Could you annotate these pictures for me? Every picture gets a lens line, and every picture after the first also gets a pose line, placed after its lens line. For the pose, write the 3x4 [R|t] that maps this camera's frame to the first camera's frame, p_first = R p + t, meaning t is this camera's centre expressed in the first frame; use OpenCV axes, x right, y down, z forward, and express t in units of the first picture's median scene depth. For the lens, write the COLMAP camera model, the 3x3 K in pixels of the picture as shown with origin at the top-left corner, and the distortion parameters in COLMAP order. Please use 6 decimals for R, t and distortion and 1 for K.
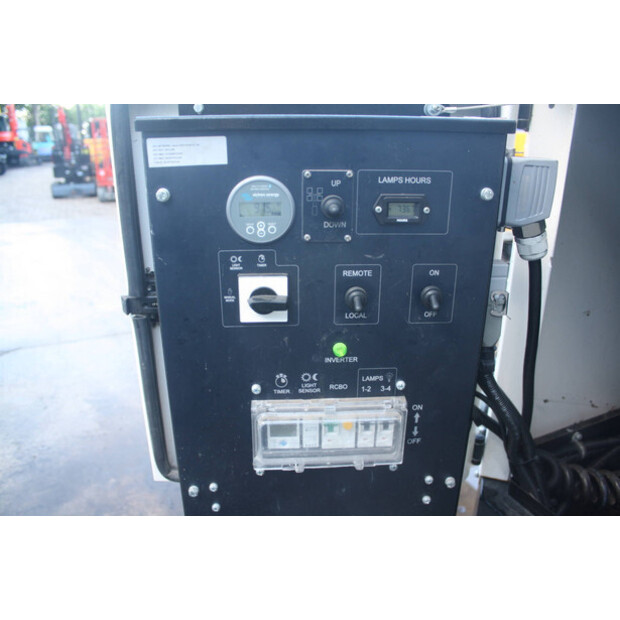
lens RADIAL K [[523.7, 0, 310.2], [0, 523.7, 308.9], [0, 0, 1]] dist [-0.161367, 0.136049]
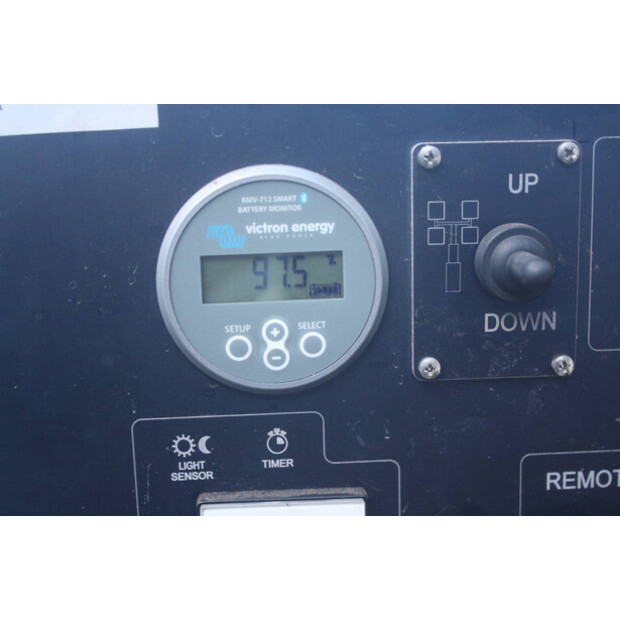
lens RADIAL K [[958.7, 0, 308.8], [0, 958.7, 311.6], [0, 0, 1]] dist [-0.023937, 0.000000]
pose [[0.999515, -0.028892, -0.011592, -0.068283], [0.026475, 0.984785, -0.171749, -0.076977], [0.016378, 0.171359, 0.985073, 0.460296]]
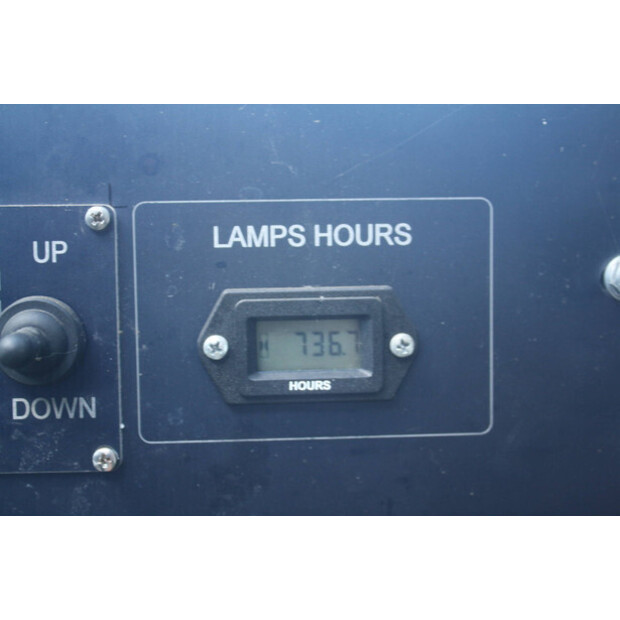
lens RADIAL K [[958.7, 0, 309.8], [0, 958.7, 309.4], [0, 0, 1]] dist [-0.023937, 0.000000]
pose [[0.999668, -0.019633, -0.016695, 0.188018], [0.014158, 0.959665, -0.280789, -0.072738], [0.021534, 0.280459, 0.959624, 0.530305]]
